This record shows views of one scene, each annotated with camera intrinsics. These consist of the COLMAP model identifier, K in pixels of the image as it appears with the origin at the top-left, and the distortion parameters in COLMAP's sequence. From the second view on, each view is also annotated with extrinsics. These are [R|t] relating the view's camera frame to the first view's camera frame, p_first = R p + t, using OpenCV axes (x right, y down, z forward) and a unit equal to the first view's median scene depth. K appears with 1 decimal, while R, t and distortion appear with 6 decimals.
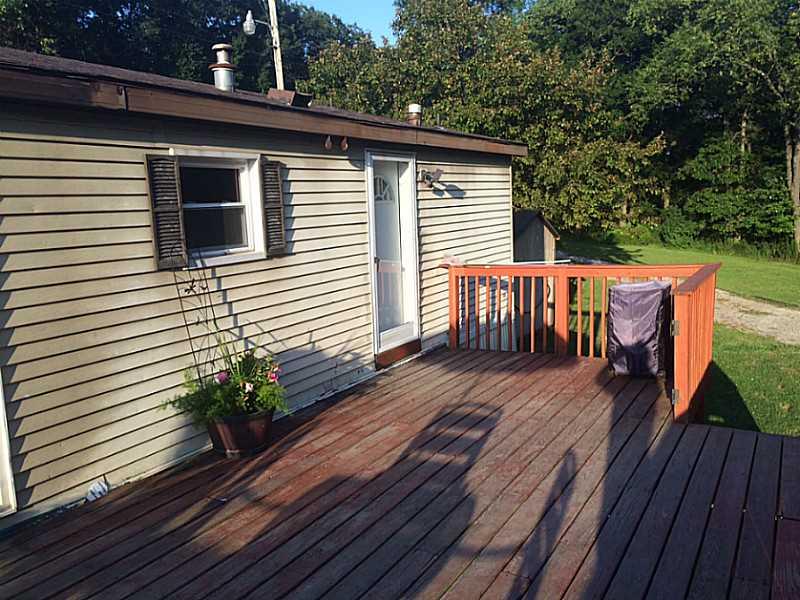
lens RADIAL K [[703.7, 0, 400.0], [0, 703.7, 300.0], [0, 0, 1]] dist [0.071523, -0.070837]
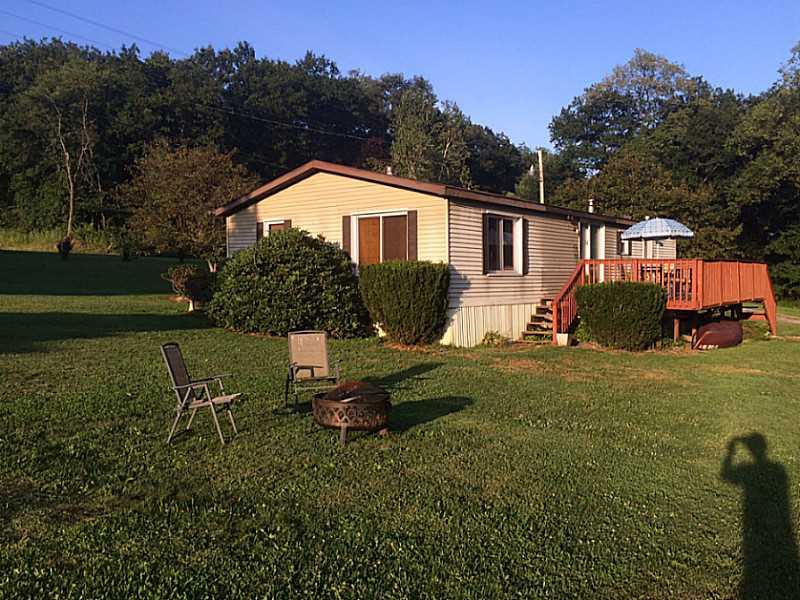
lens RADIAL K [[703.7, 0, 400.0], [0, 703.7, 300.0], [0, 0, 1]] dist [0.071523, -0.070837]
pose [[0.991290, 0.028248, -0.128631, -0.287404], [-0.042015, 0.993520, -0.105604, 0.207636], [0.124815, 0.110088, 0.986054, -0.970851]]
